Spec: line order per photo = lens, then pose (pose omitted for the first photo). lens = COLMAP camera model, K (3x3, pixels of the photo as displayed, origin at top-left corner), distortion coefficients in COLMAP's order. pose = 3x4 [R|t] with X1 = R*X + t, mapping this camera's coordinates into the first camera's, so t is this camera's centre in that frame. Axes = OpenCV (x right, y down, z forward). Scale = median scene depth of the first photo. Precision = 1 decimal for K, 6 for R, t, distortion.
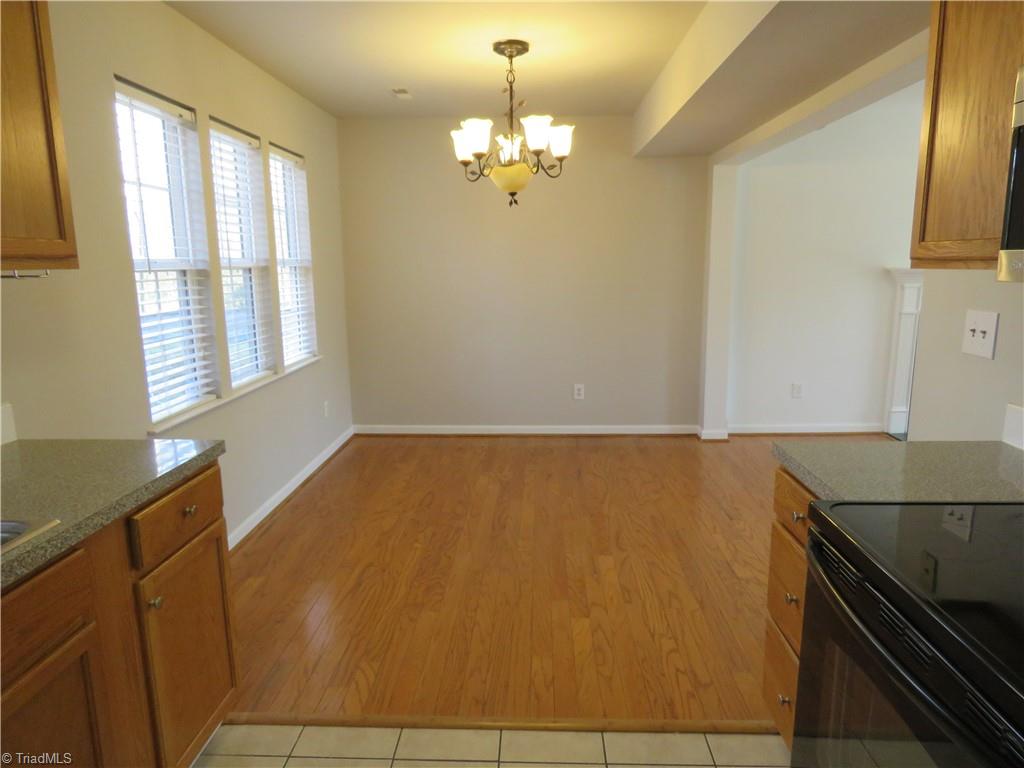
lens RADIAL K [[644.4, 0, 518.3], [0, 644.4, 379.6], [0, 0, 1]] dist [-0.009441, 0.000248]
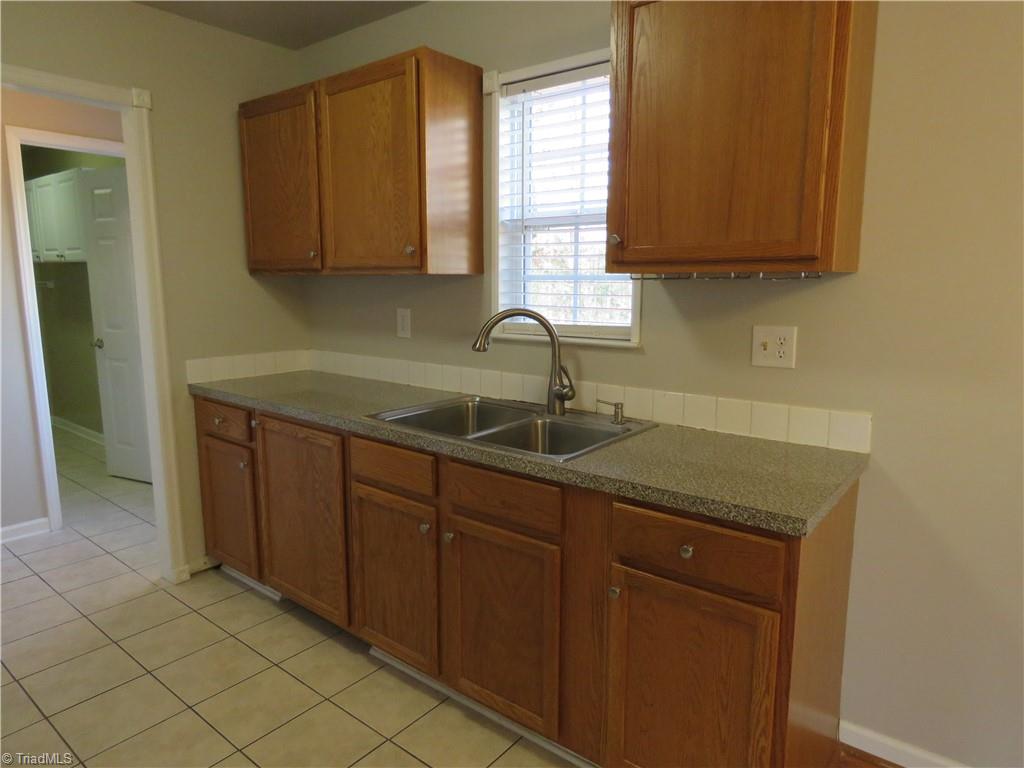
lens RADIAL K [[649.1, 0, 514.0], [0, 649.1, 381.2], [0, 0, 1]] dist [0.006759, 0.003536]
pose [[-0.593734, 0.142549, -0.791934, 0.130302], [-0.134708, 0.952685, 0.272479, -0.099117], [0.793305, 0.268460, -0.546439, 0.553708]]
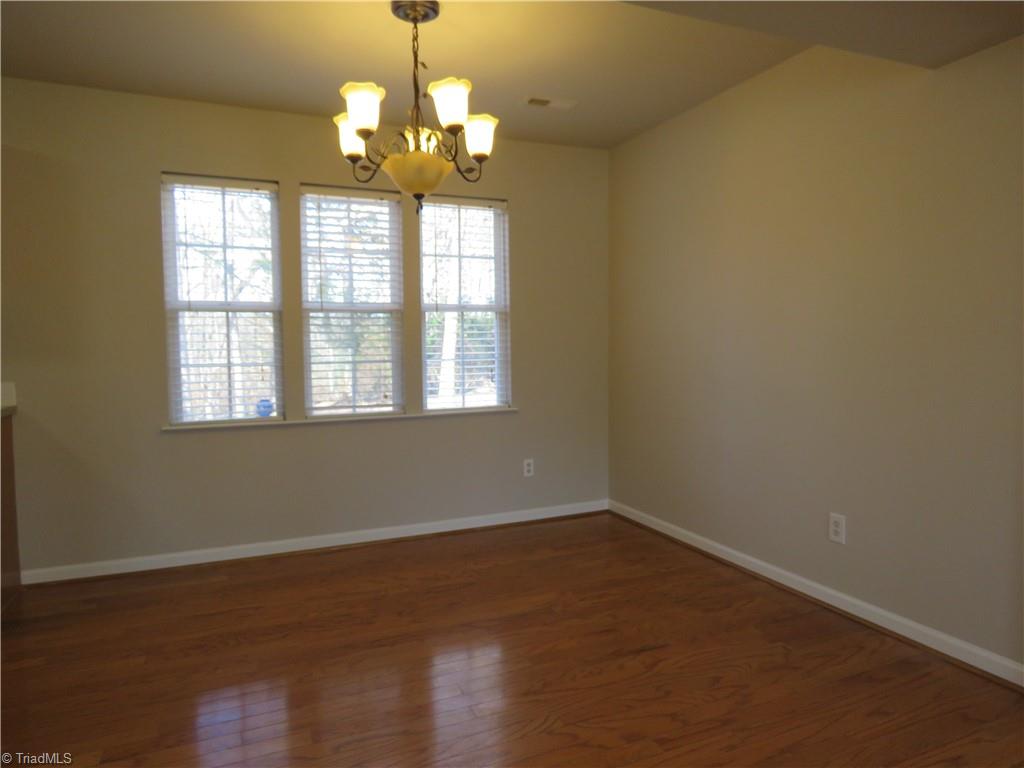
lens RADIAL K [[644.4, 0, 518.3], [0, 644.4, 379.6], [0, 0, 1]] dist [-0.009441, 0.000248]
pose [[0.431293, 0.052137, -0.900704, 0.641655], [-0.155081, 0.987754, -0.017083, -0.074329], [0.888783, 0.147050, 0.434097, 0.724629]]
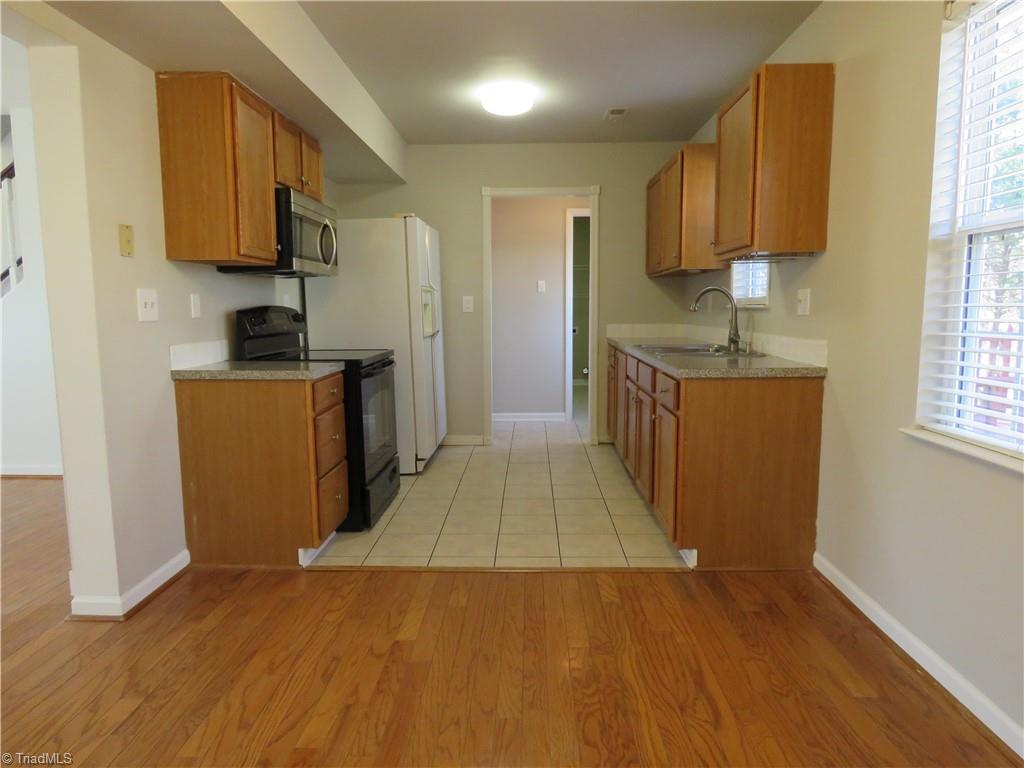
lens RADIAL K [[656.6, 0, 512.0], [0, 656.6, 384.0], [0, 0, 1]] dist [-0.013163, 0.005941]
pose [[-0.999836, 0.018098, -0.000872, -0.039071], [0.017050, 0.956077, 0.292620, -0.158845], [0.006130, 0.292557, -0.956228, 1.226083]]
